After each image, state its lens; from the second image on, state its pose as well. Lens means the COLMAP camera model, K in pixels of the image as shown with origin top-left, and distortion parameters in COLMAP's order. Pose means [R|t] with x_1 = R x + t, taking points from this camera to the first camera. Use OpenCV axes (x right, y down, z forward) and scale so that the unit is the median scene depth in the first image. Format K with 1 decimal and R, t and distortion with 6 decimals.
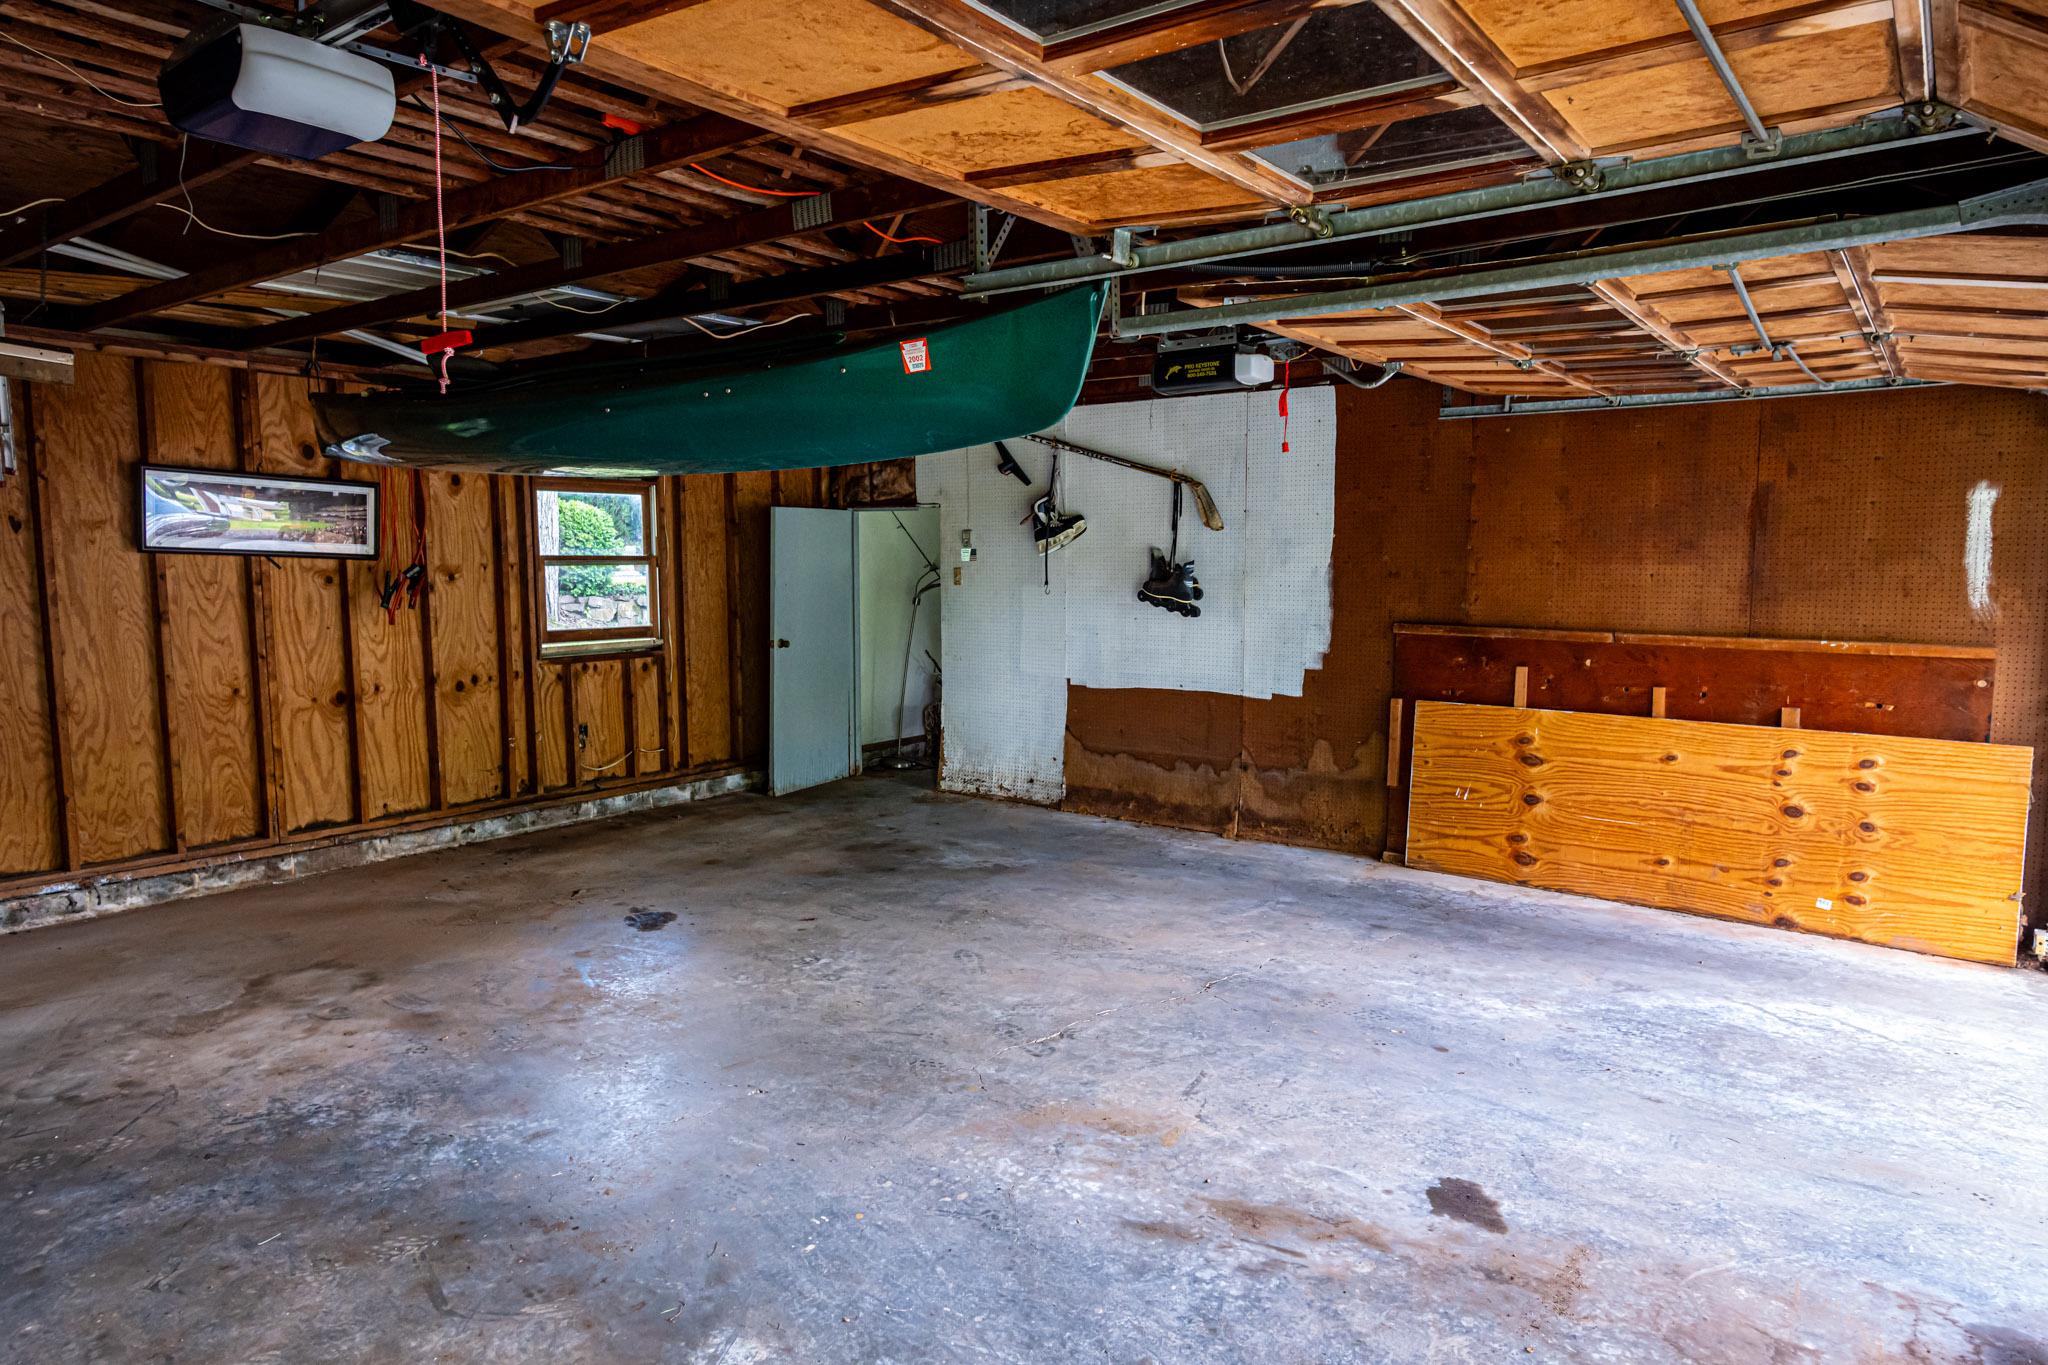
lens RADIAL K [[1223.3, 0, 1016.9], [0, 1223.3, 688.8], [0, 0, 1]] dist [0.000890, 0.001338]
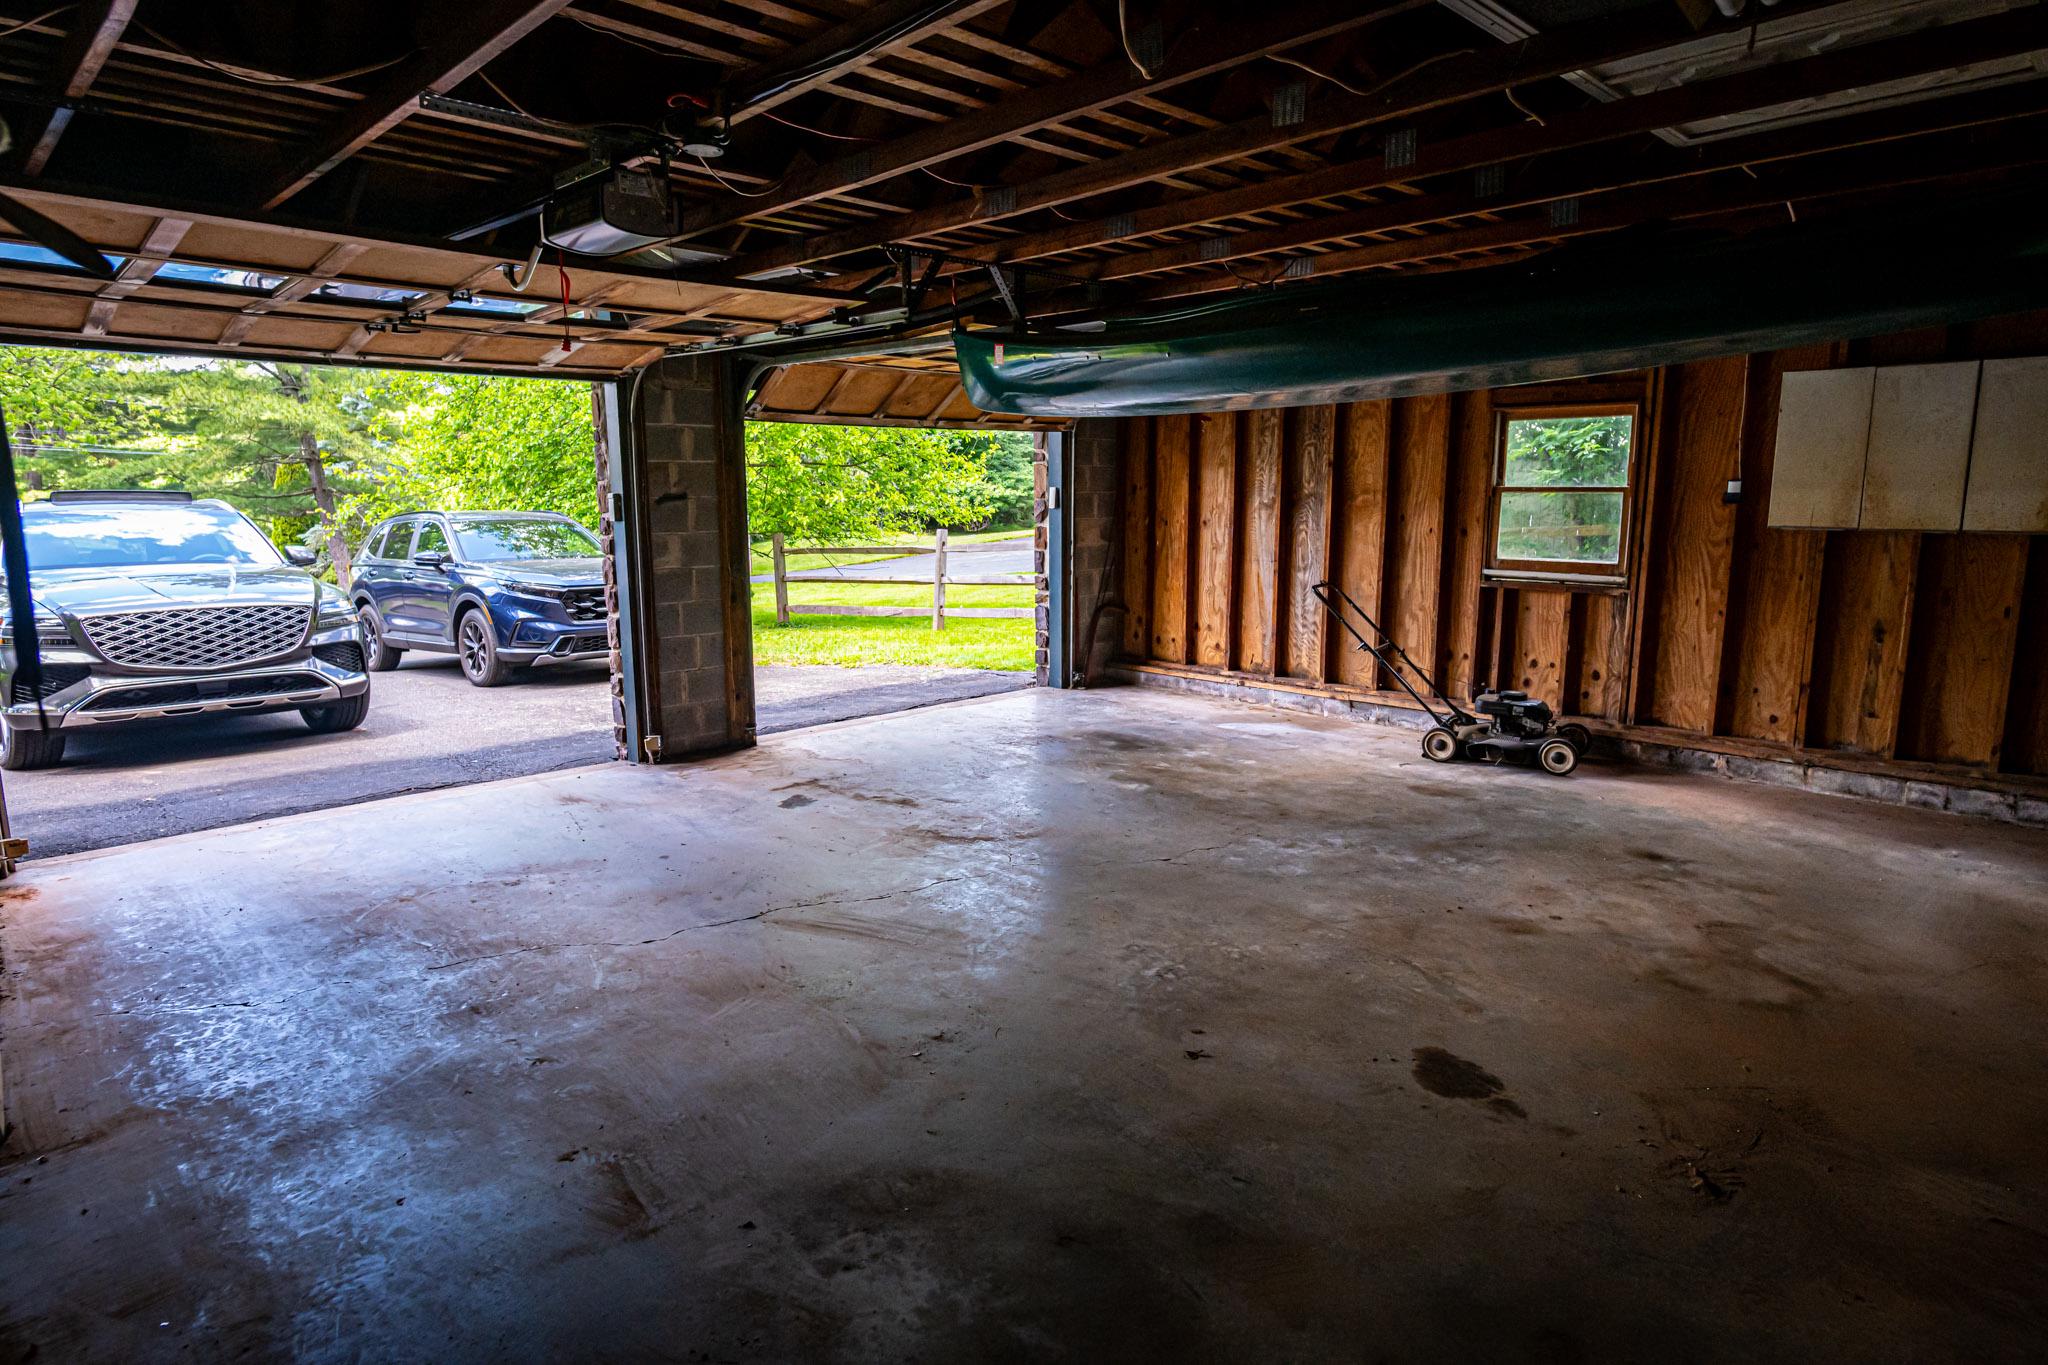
lens RADIAL K [[1223.3, 0, 1021.9], [0, 1223.3, 678.2], [0, 0, 1]] dist [0.000890, 0.001338]
pose [[-0.988997, -0.021224, 0.146406, -0.221578], [0.018697, 0.963785, 0.266023, -0.232327], [-0.146750, 0.265834, -0.952784, 2.065315]]
